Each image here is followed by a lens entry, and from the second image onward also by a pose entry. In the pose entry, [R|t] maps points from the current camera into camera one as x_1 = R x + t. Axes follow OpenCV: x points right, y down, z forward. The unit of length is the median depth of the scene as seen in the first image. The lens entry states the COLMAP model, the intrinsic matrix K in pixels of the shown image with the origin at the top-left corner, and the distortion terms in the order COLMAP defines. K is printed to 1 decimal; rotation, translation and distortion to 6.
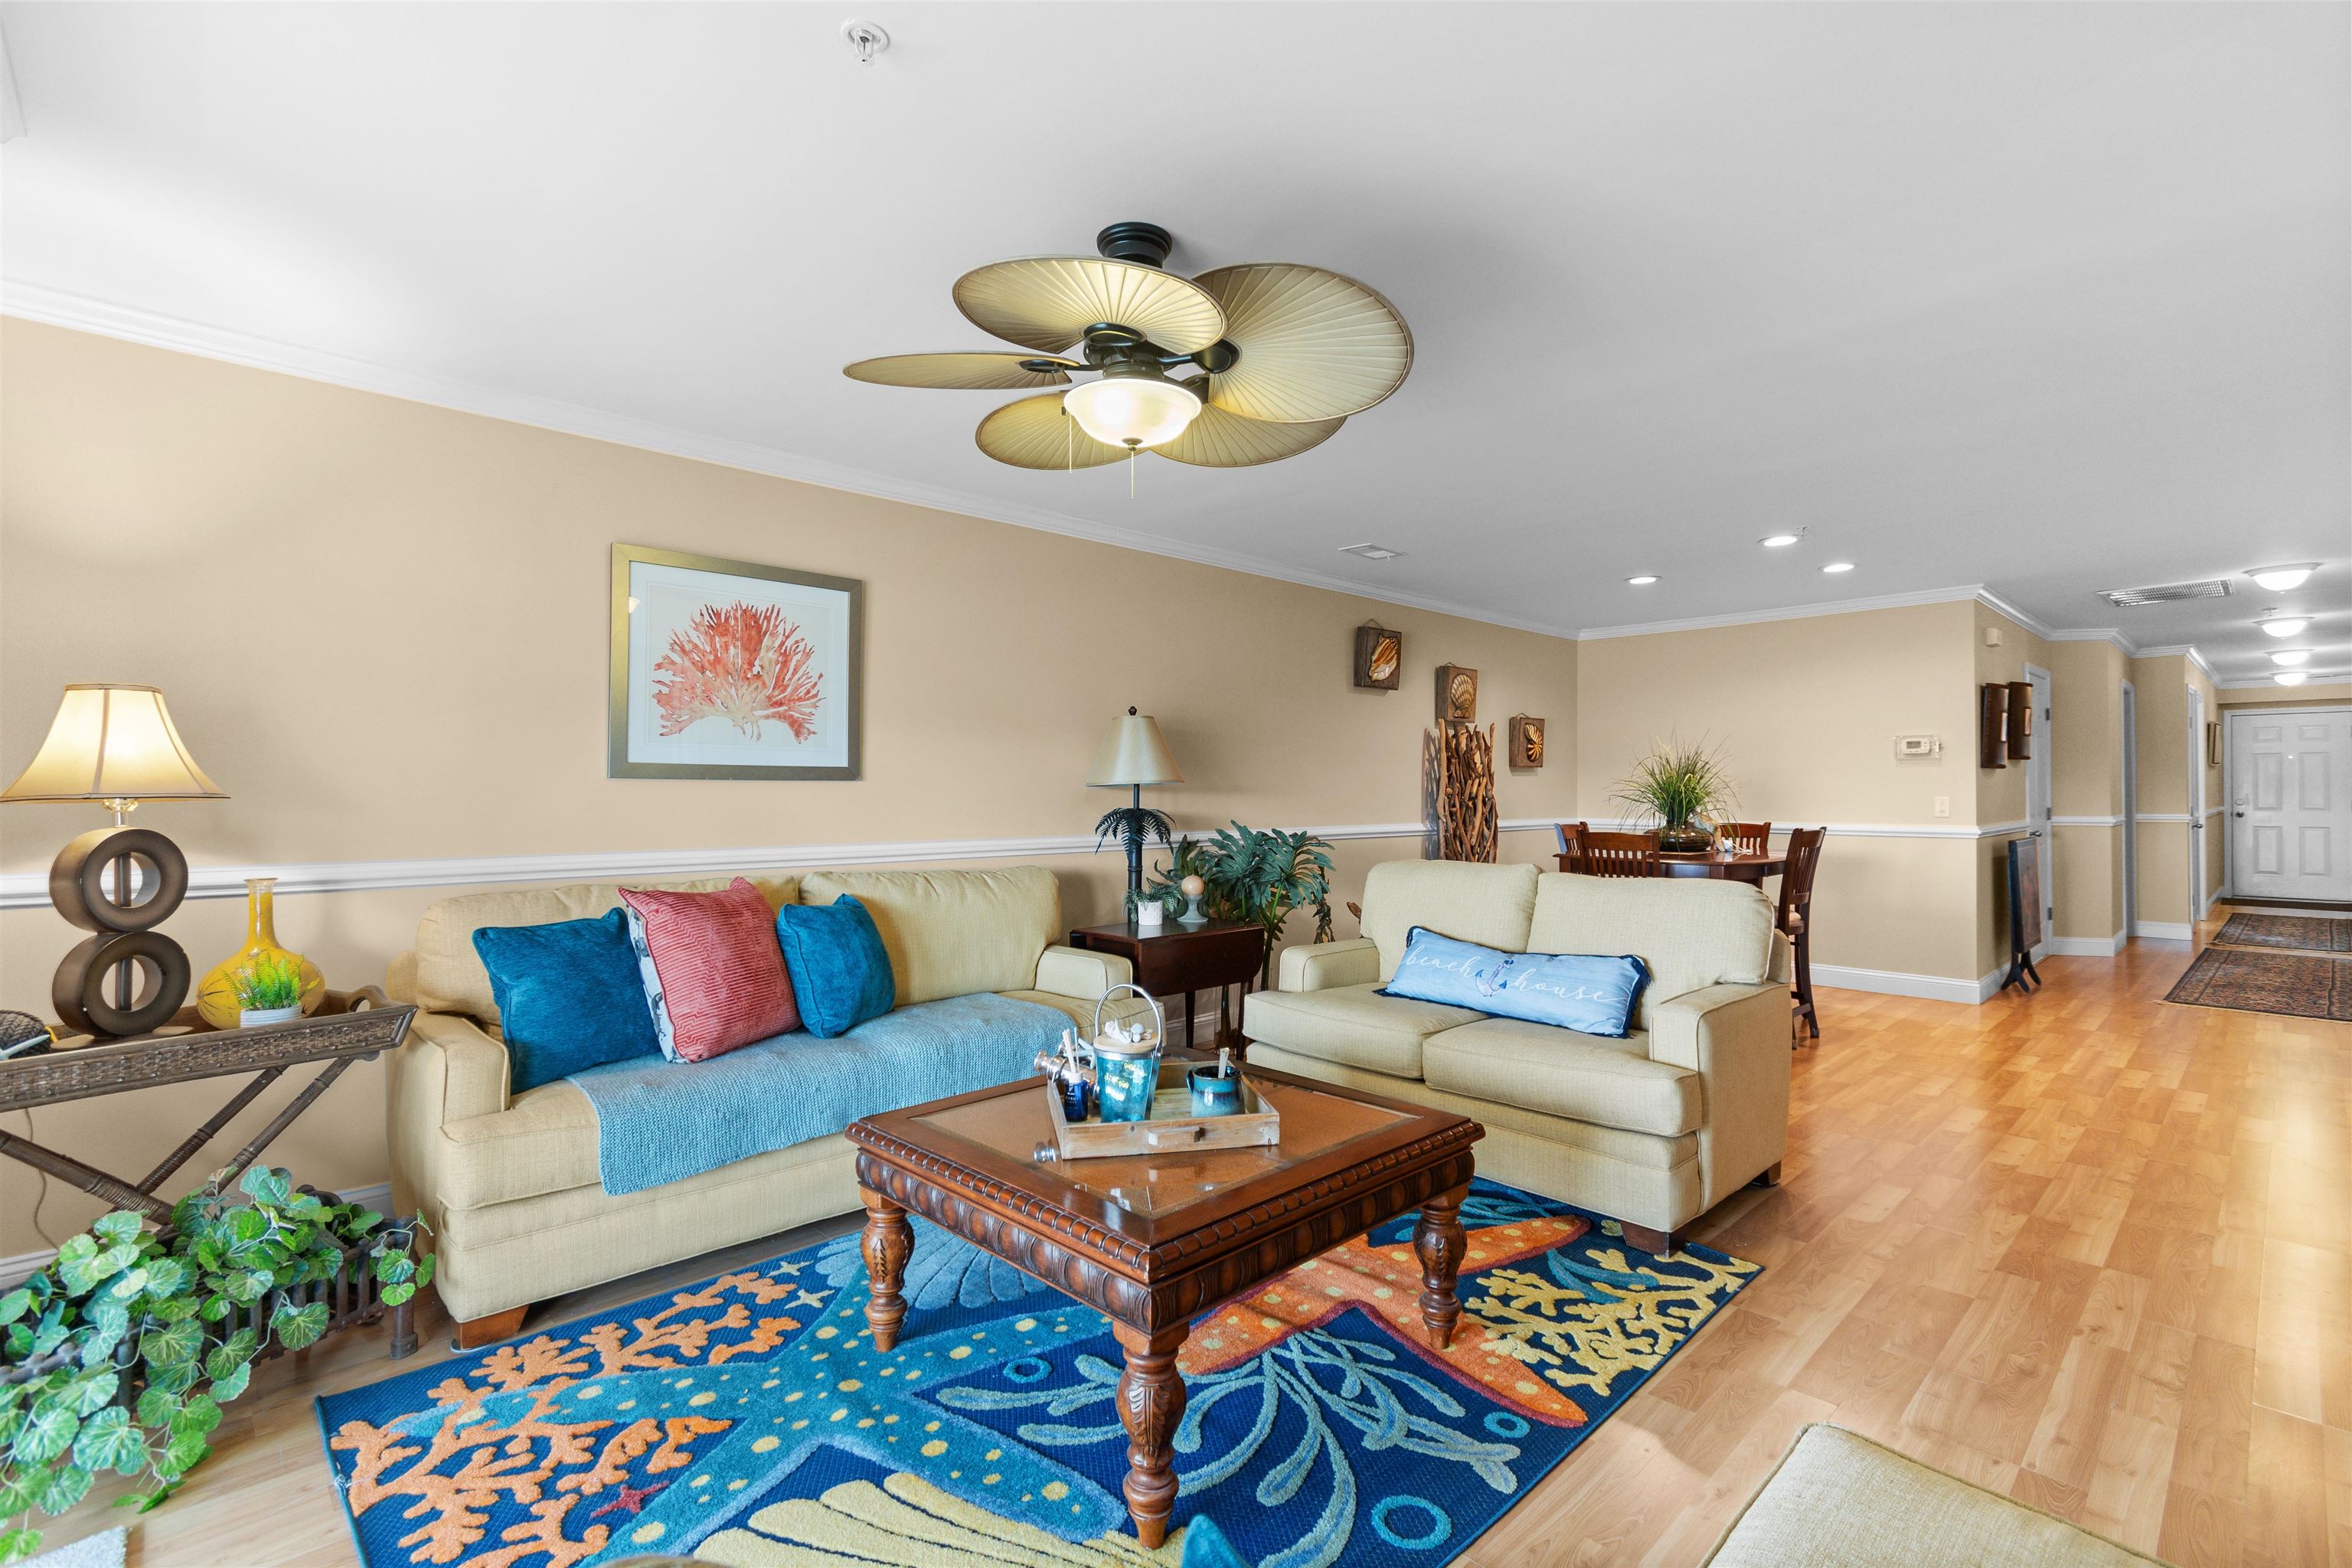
lens RADIAL K [[1051.1, 0, 1183.3], [0, 1051.1, 793.1], [0, 0, 1]] dist [0.003073, -0.000067]
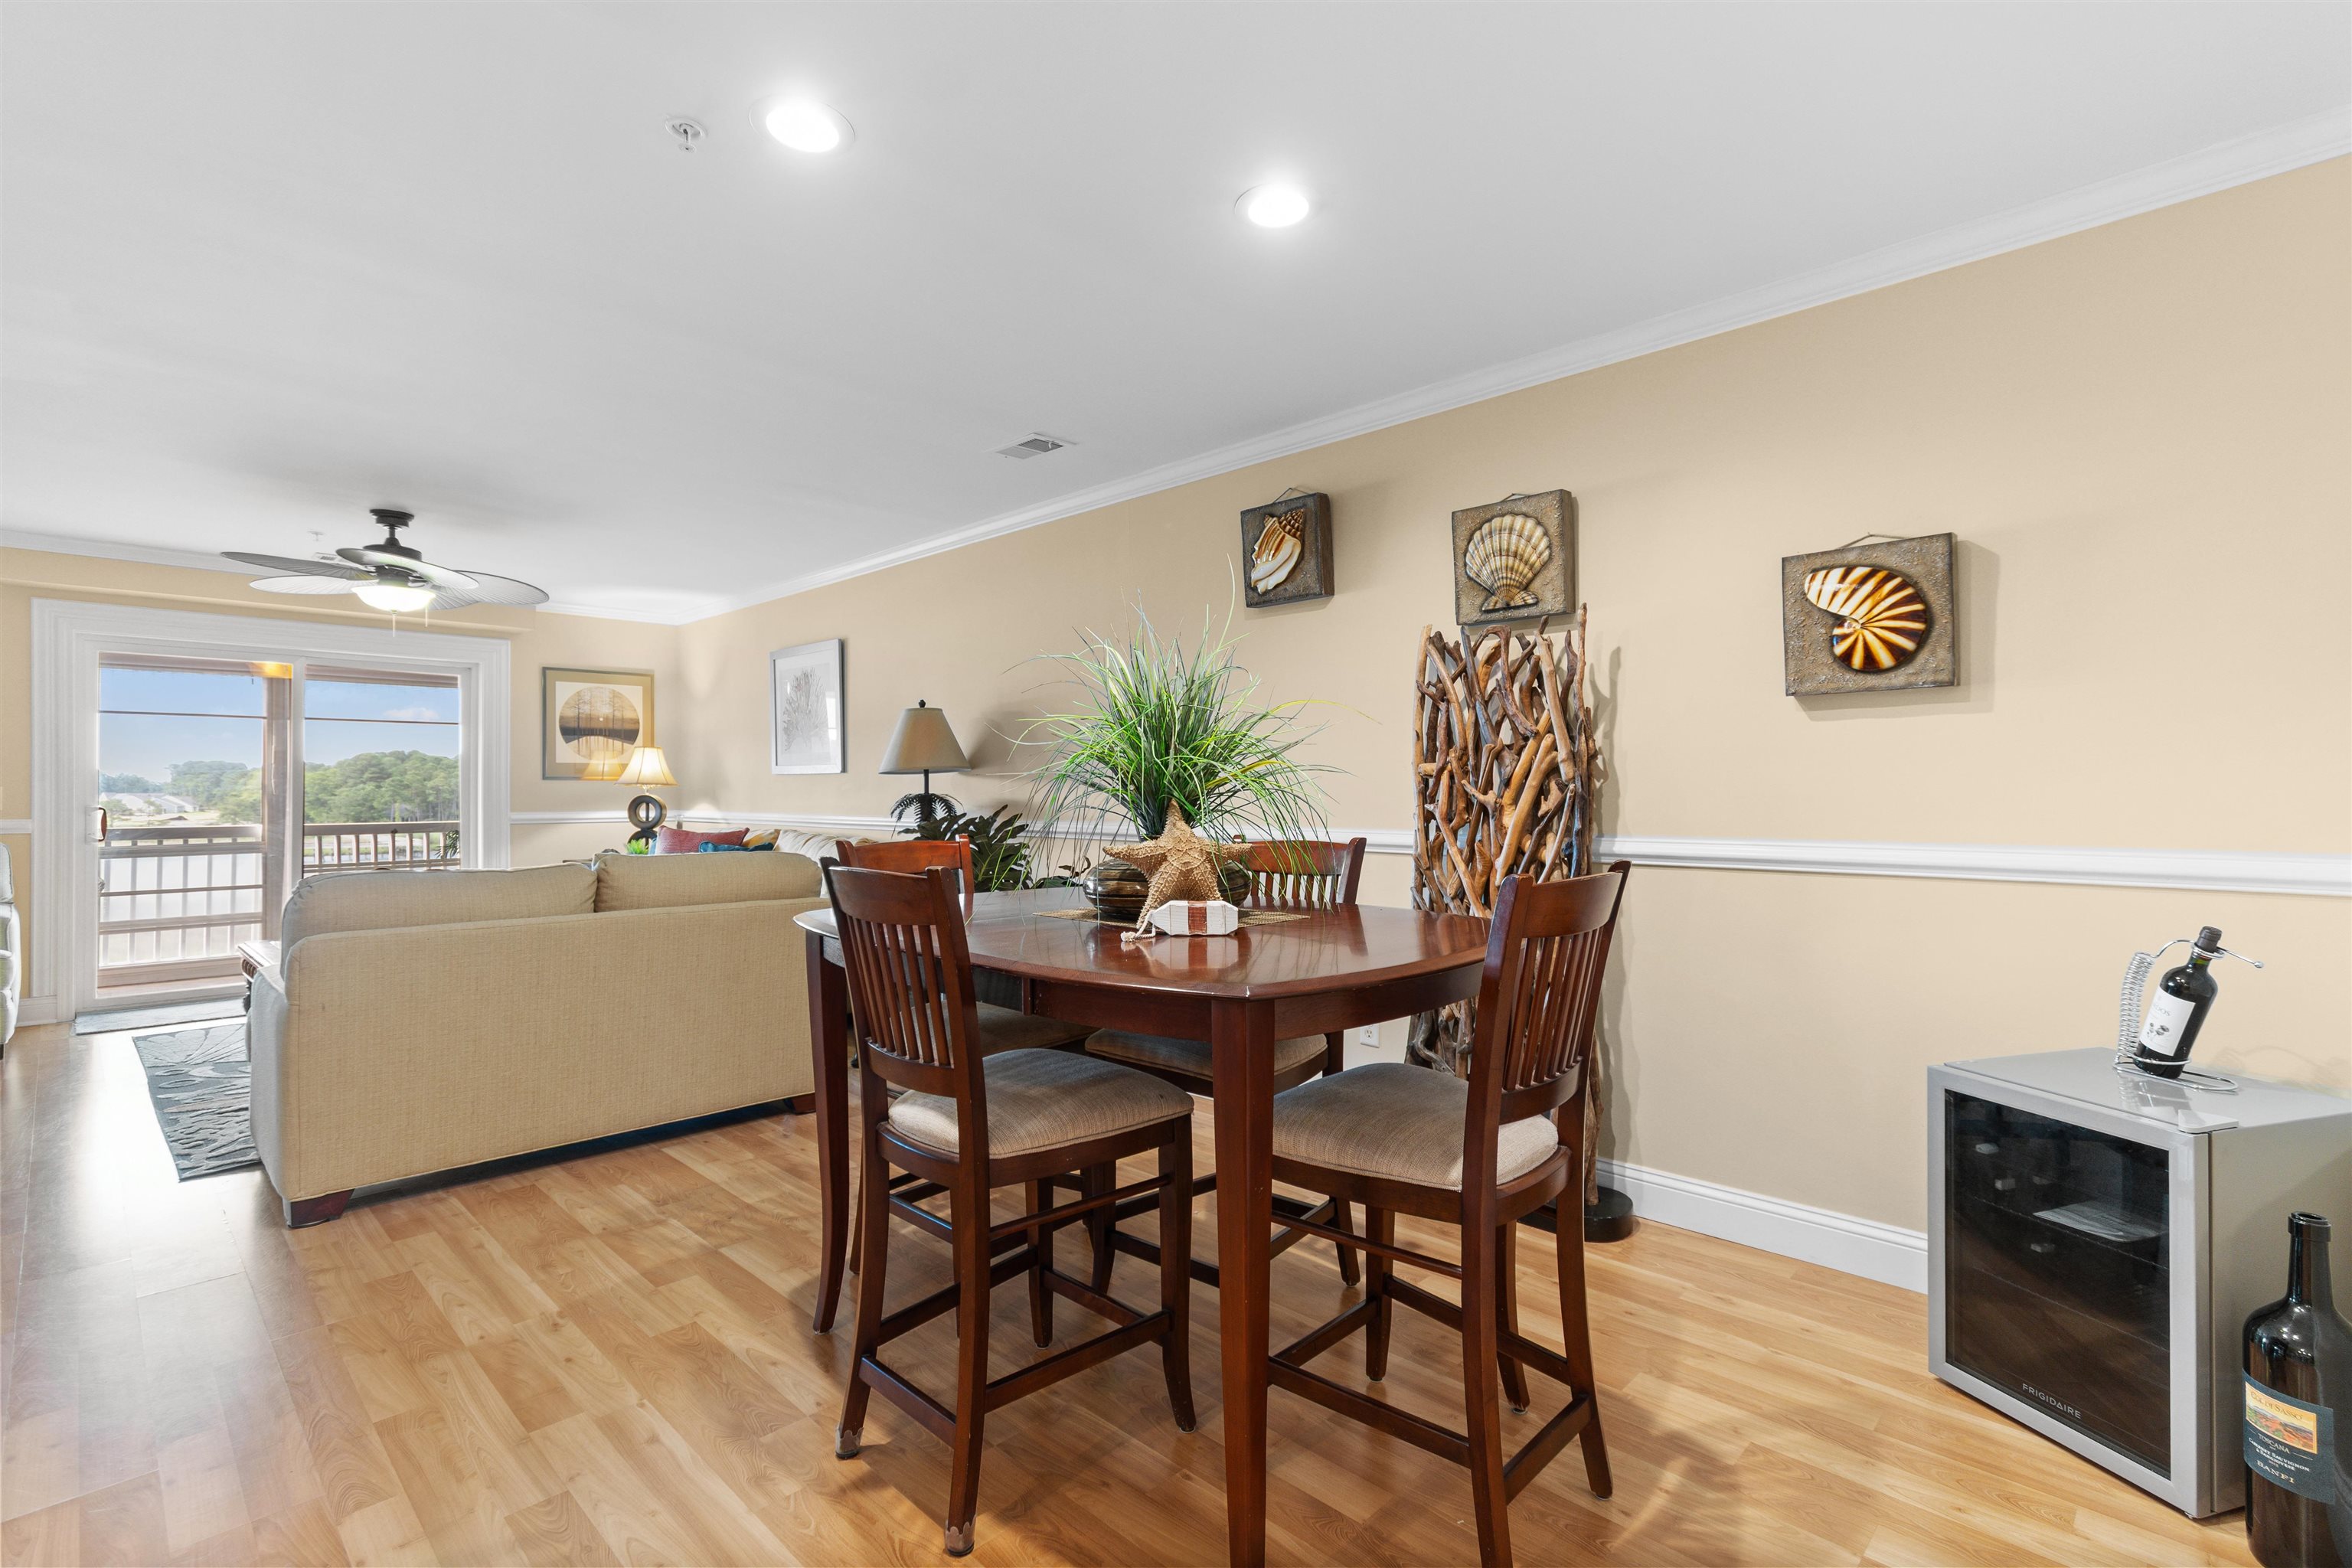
lens RADIAL K [[1085.9, 0, 1173.0], [0, 1085.9, 790.6], [0, 0, 1]] dist [0.013341, -0.000089]
pose [[0.026173, -0.000948, -0.999657, 2.111361], [0.000132, 1.000000, -0.000945, 0.025989], [0.999657, -0.000107, 0.026174, 2.429009]]
